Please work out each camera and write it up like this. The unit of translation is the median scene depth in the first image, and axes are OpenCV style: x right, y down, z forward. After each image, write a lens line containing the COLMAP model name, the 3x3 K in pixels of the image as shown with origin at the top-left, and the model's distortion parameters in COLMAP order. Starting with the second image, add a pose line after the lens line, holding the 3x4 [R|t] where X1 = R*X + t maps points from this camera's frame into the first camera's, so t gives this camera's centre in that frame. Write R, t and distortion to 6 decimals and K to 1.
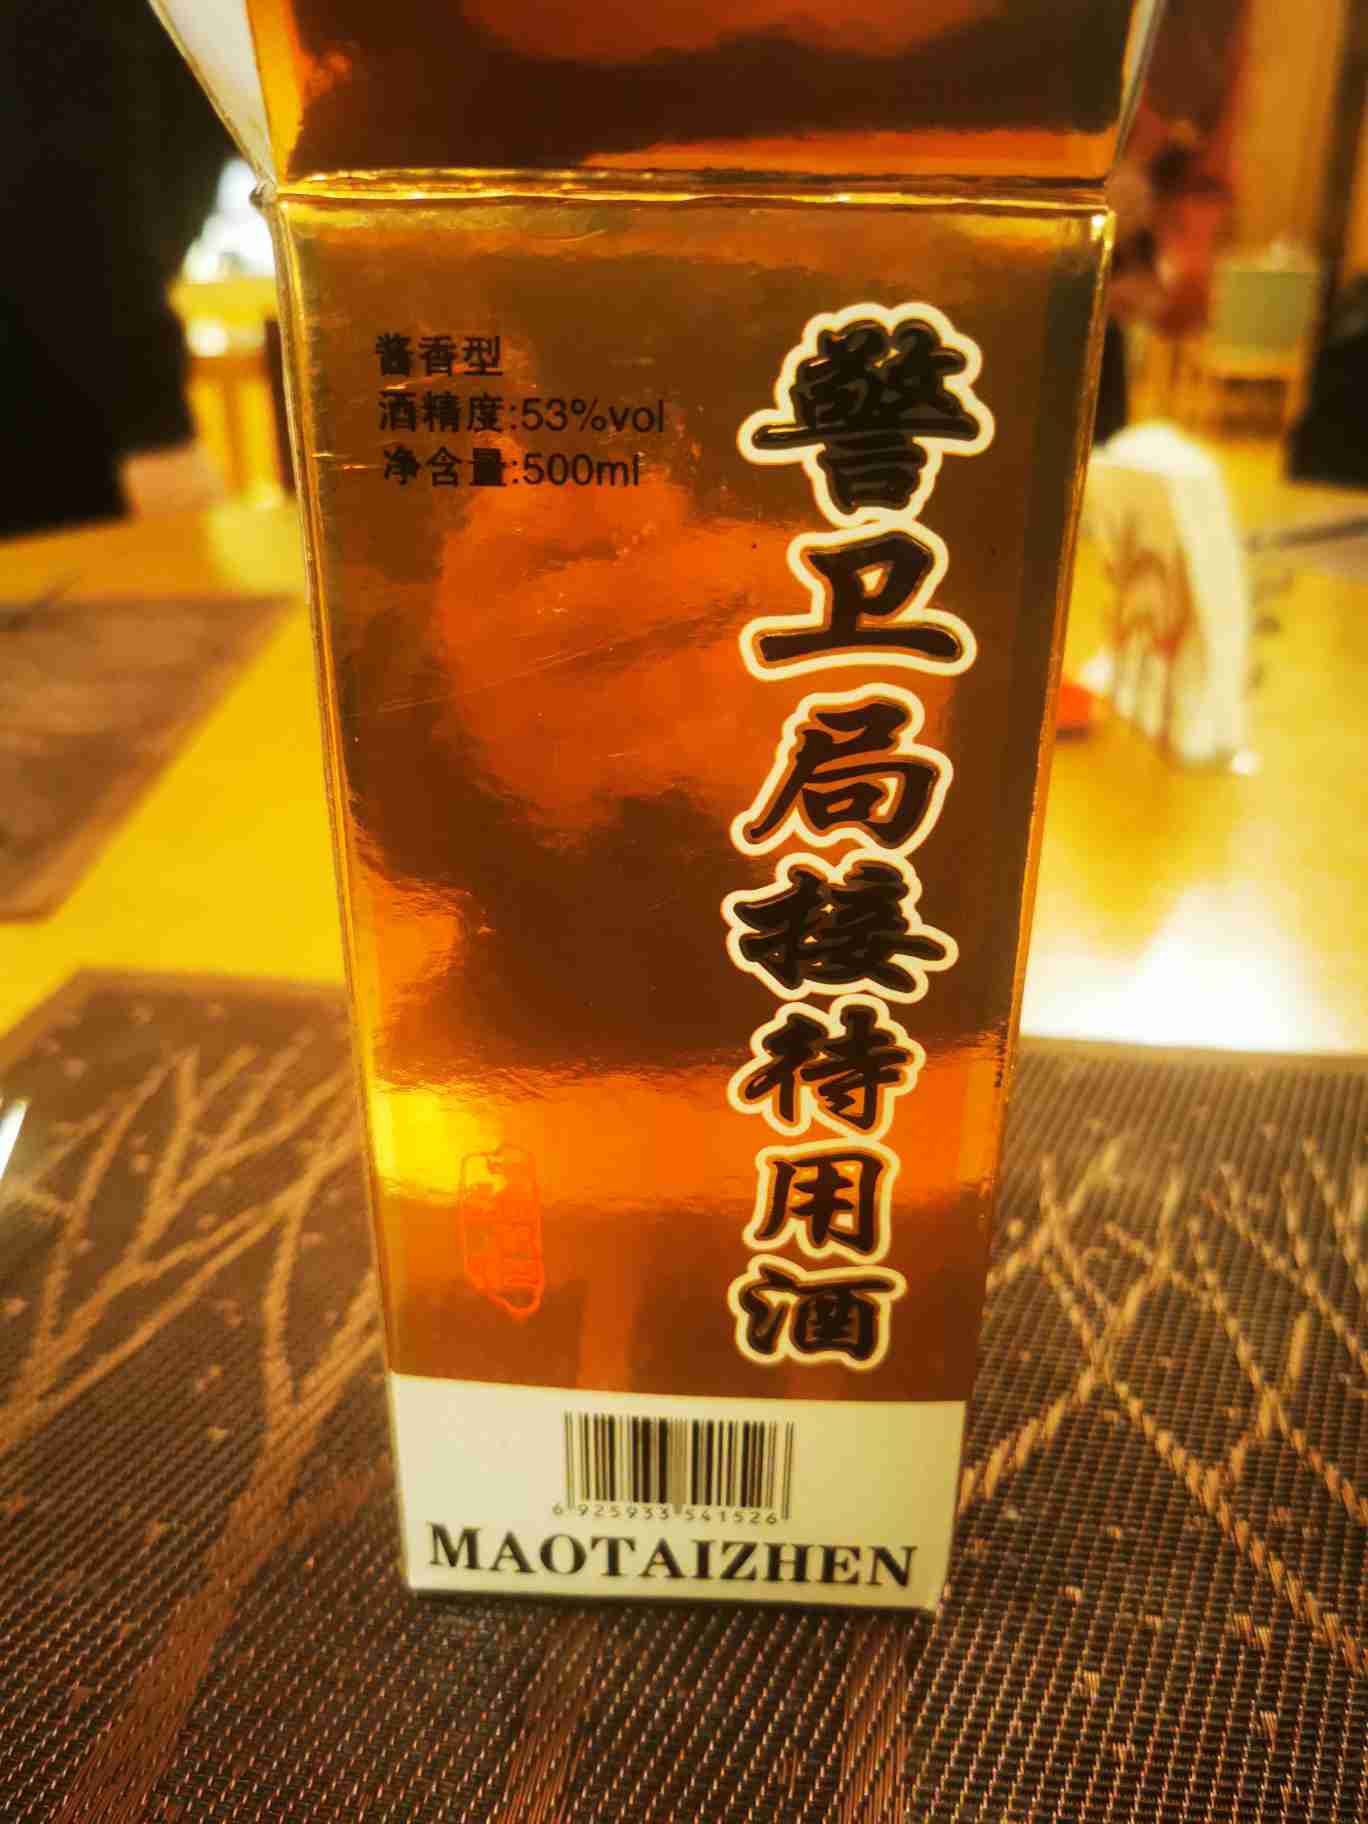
lens RADIAL K [[1440.7, 0, 684.0], [0, 1440.7, 912.0], [0, 0, 1]] dist [0.010815, -0.149881]
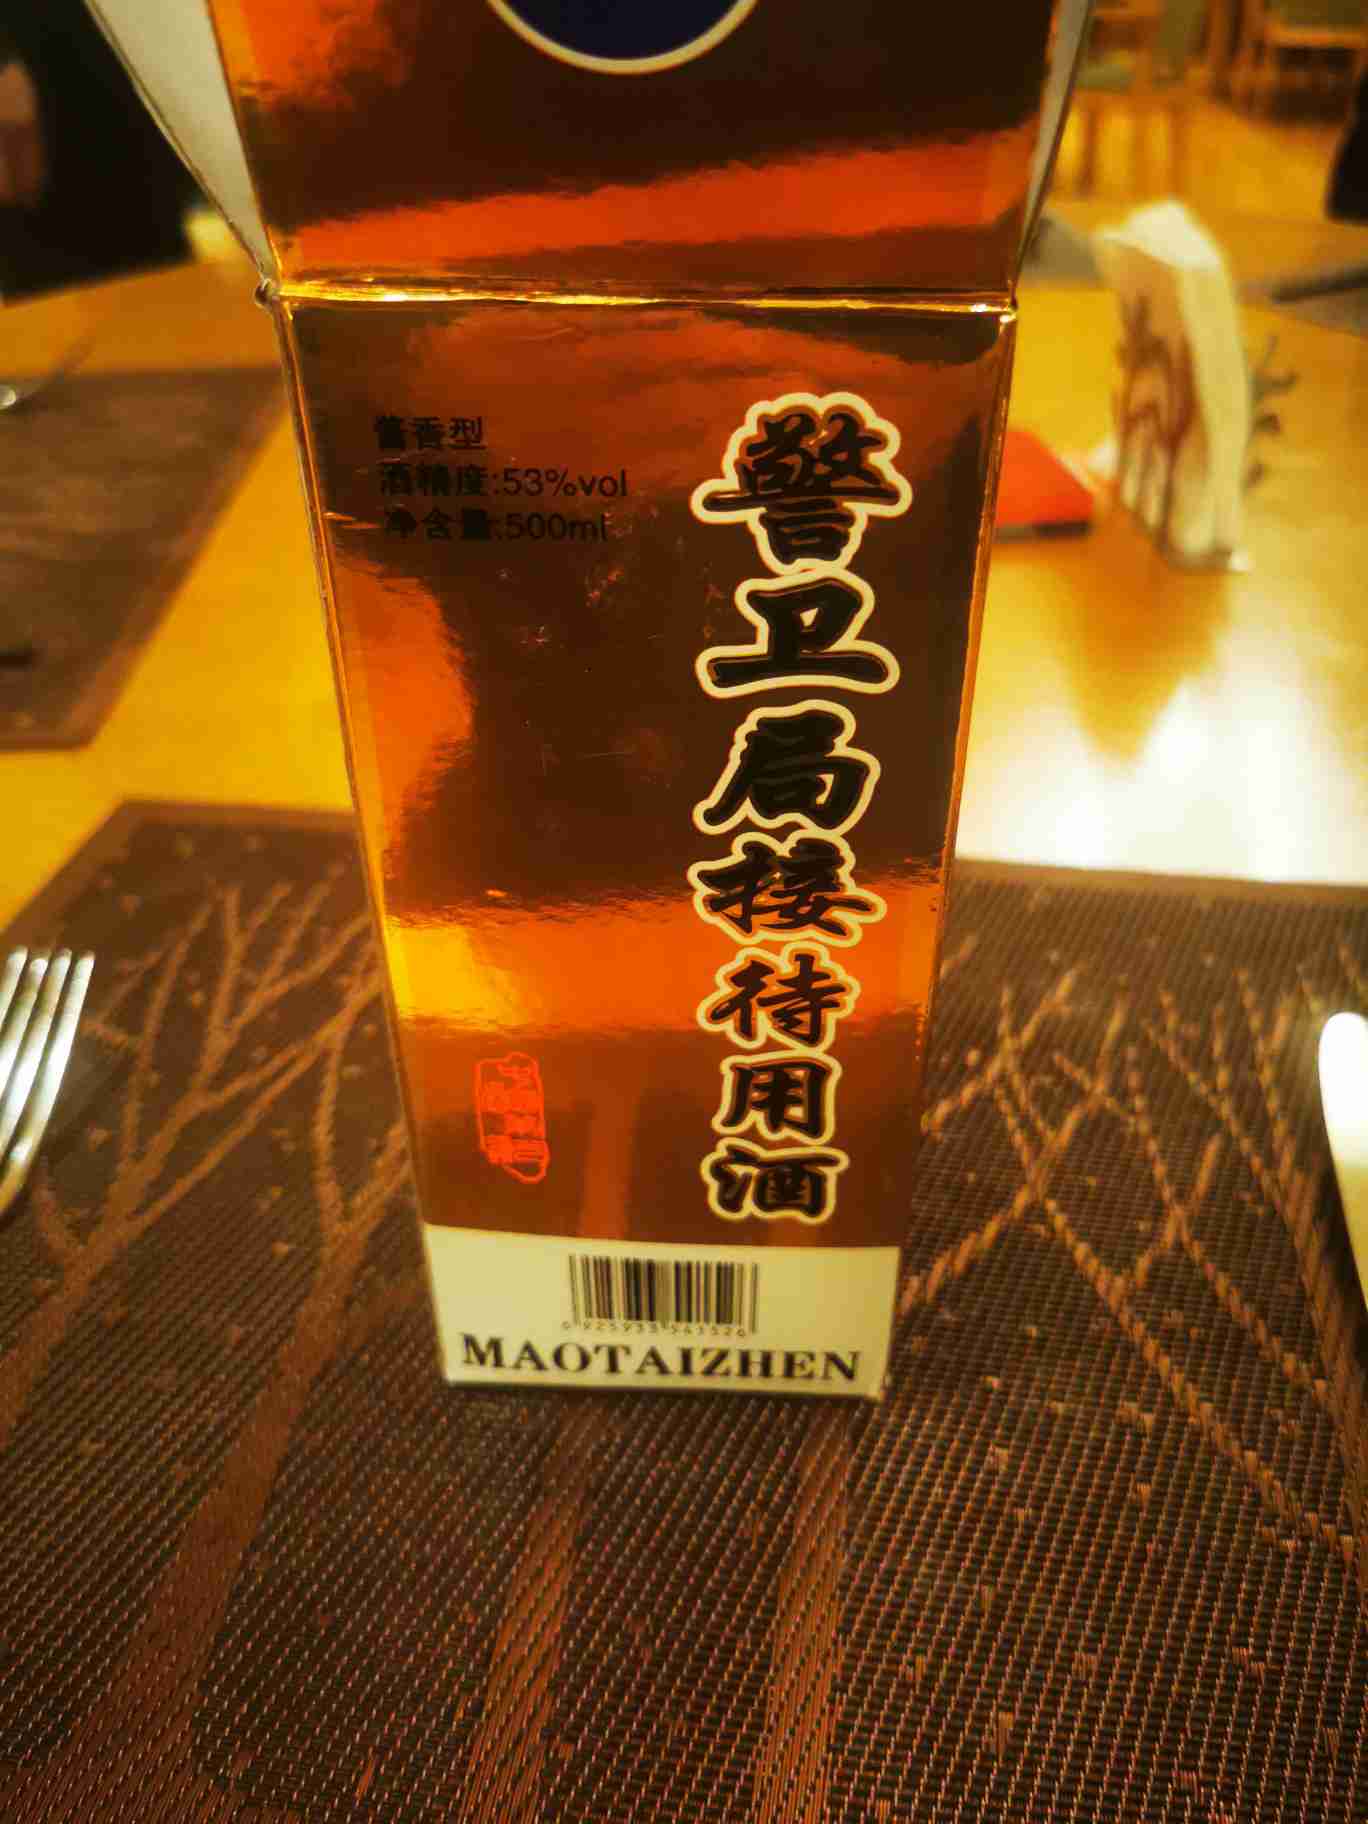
lens RADIAL K [[1428.5, 0, 708.9], [0, 1428.5, 912.5], [0, 0, 1]] dist [-0.075685, 0.003461]
pose [[0.999987, -0.005035, 0.001191, 0.032909], [0.004740, 0.983805, 0.179179, -0.140160], [-0.002074, -0.179171, 0.983816, -0.118930]]
